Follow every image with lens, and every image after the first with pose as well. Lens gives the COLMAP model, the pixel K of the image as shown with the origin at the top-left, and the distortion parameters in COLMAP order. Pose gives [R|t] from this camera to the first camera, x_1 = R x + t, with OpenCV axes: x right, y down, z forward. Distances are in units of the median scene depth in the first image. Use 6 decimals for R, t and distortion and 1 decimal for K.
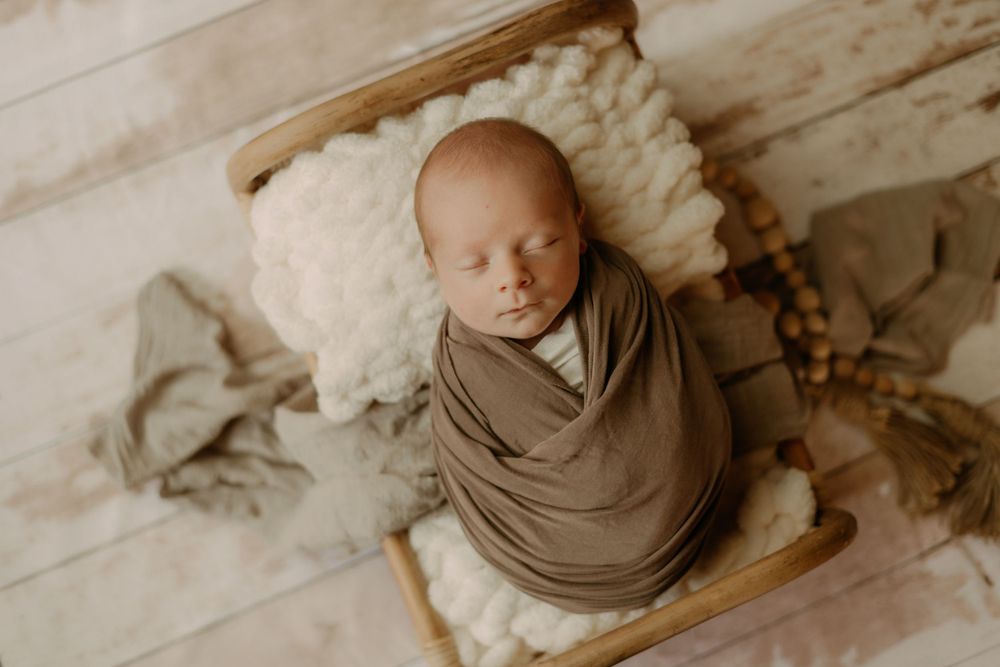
lens RADIAL K [[1761.0, 0, 500.0], [0, 1761.0, 333.5], [0, 0, 1]] dist [0.043092, 0.050431]
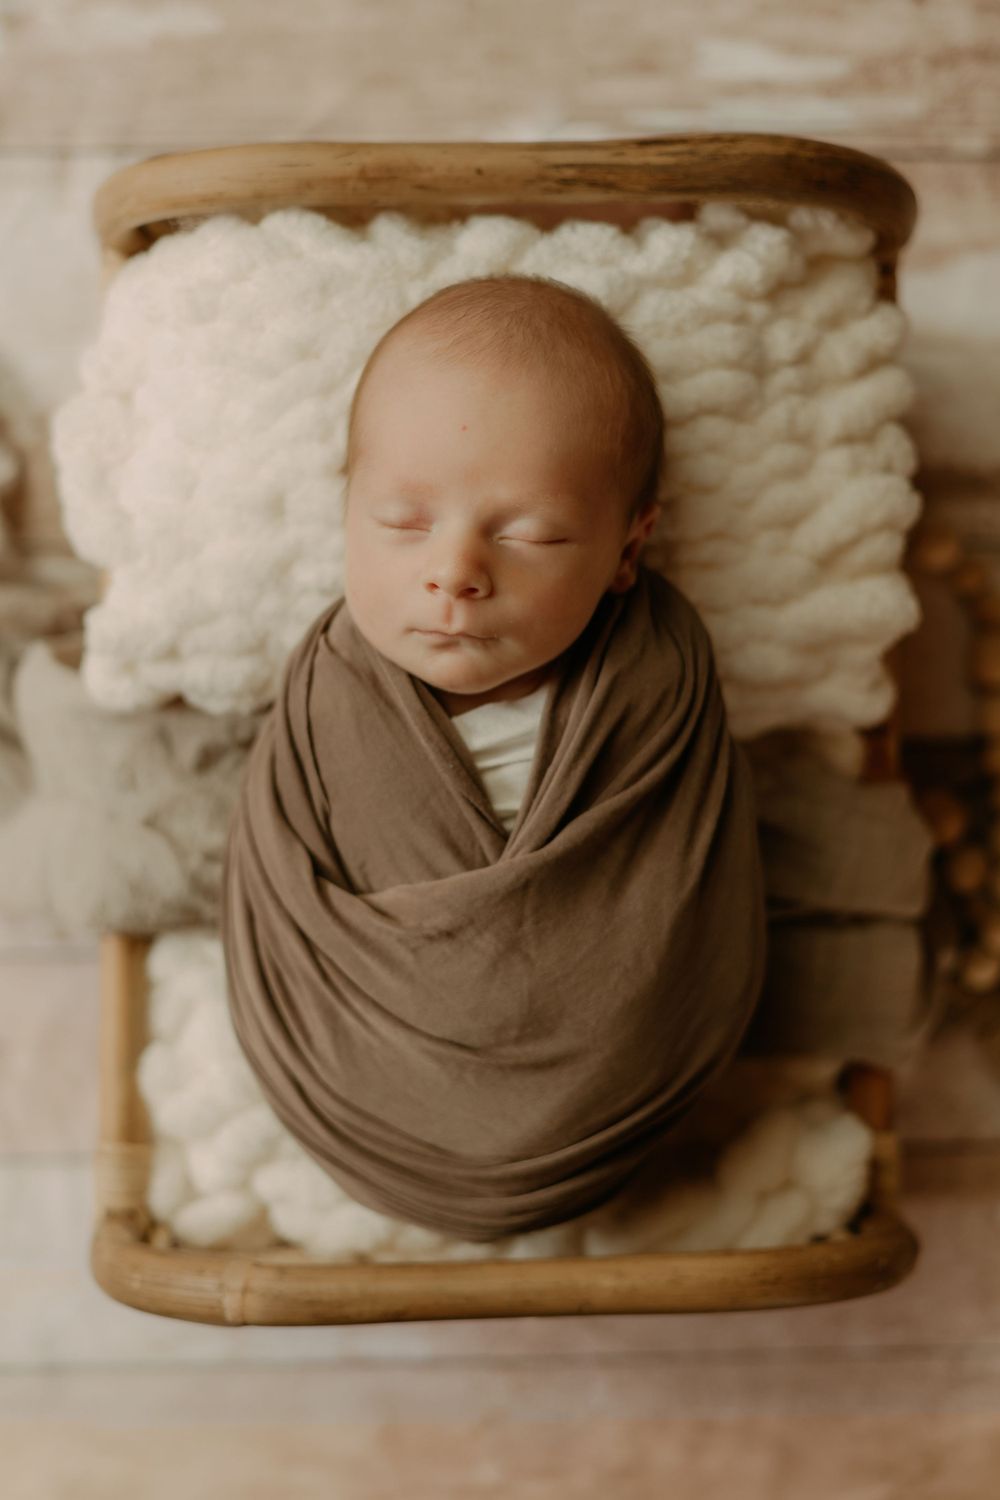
lens RADIAL K [[2712.9, 0, 500.0], [0, 2712.9, 750.0], [0, 0, 1]] dist [0.086432, 0.022111]
pose [[0.917128, 0.393033, -0.066341, 0.085190], [-0.390967, 0.919436, 0.042227, -0.020962], [0.077593, -0.012790, 0.996903, 0.179970]]
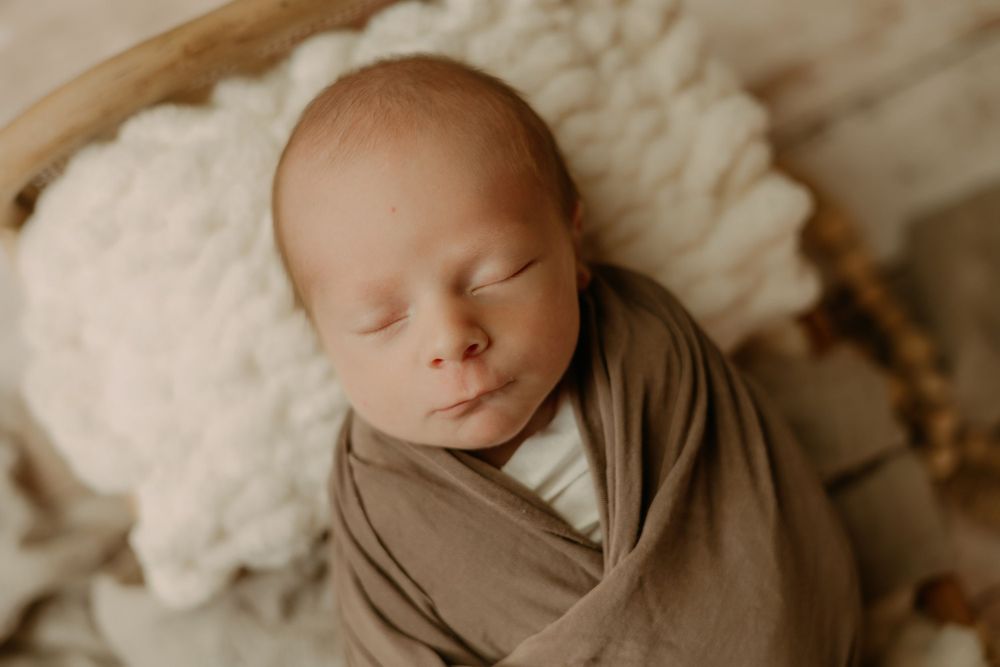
lens RADIAL K [[1686.9, 0, 500.0], [0, 1686.9, 333.5], [0, 0, 1]] dist [0.039017, -0.010032]
pose [[0.997904, -0.064255, 0.007617, 0.015425], [0.064494, 0.997234, -0.036954, -0.012917], [-0.005222, 0.037367, 0.999288, 0.454755]]
